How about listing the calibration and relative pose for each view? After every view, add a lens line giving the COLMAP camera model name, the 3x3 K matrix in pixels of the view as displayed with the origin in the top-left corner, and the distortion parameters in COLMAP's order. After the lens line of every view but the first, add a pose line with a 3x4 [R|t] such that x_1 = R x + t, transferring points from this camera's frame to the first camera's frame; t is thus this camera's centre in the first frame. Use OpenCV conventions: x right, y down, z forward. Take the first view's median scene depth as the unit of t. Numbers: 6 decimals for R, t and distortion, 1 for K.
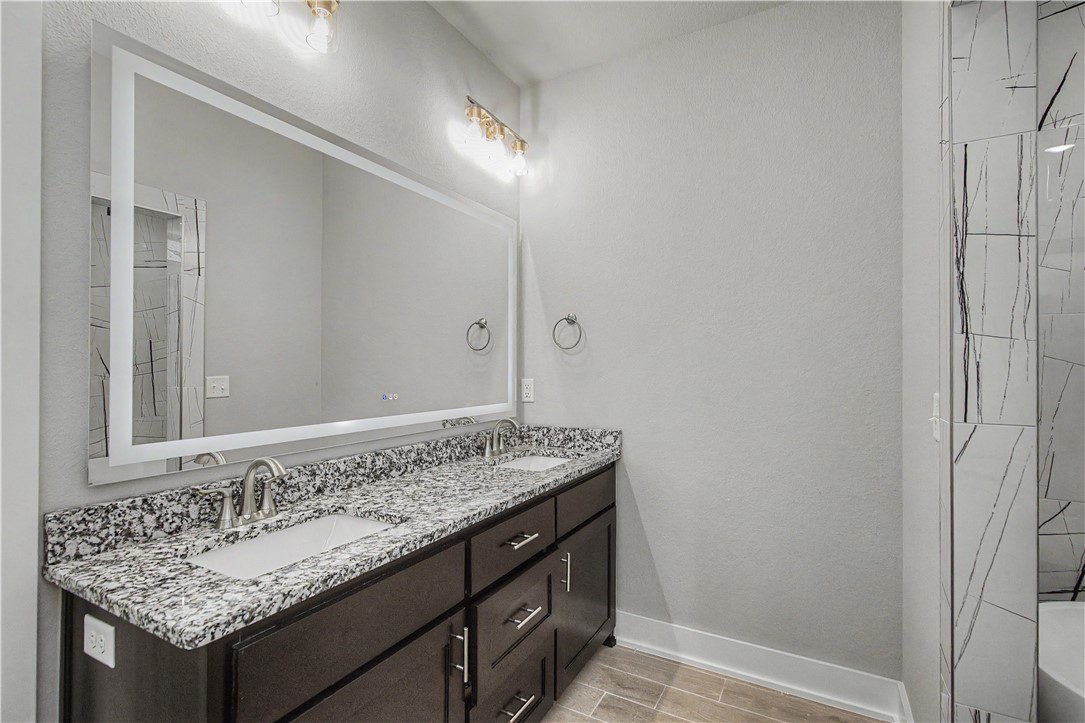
lens RADIAL K [[499.0, 0, 560.3], [0, 499.0, 365.1], [0, 0, 1]] dist [0.000559, 0.000071]
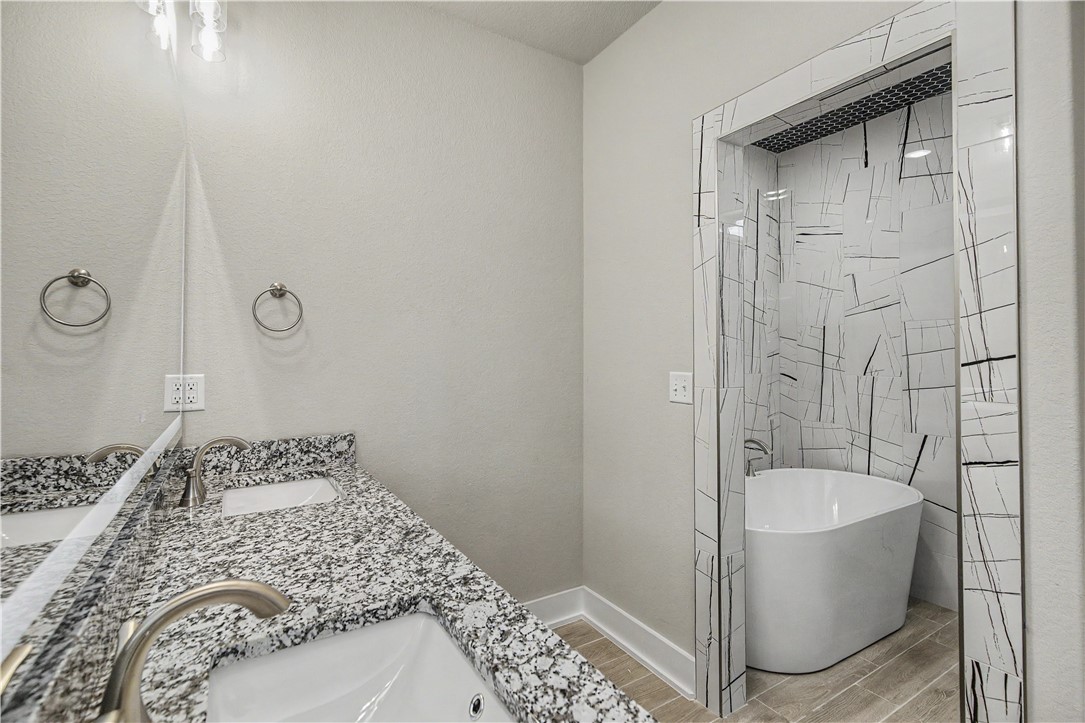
lens RADIAL K [[499.0, 0, 558.3], [0, 499.0, 343.9], [0, 0, 1]] dist [0.000559, 0.000071]
pose [[0.499324, 0.016344, 0.866261, -0.426460], [-0.000707, 0.999829, -0.018456, -0.001003], [-0.866415, 0.008603, 0.499251, 0.294105]]
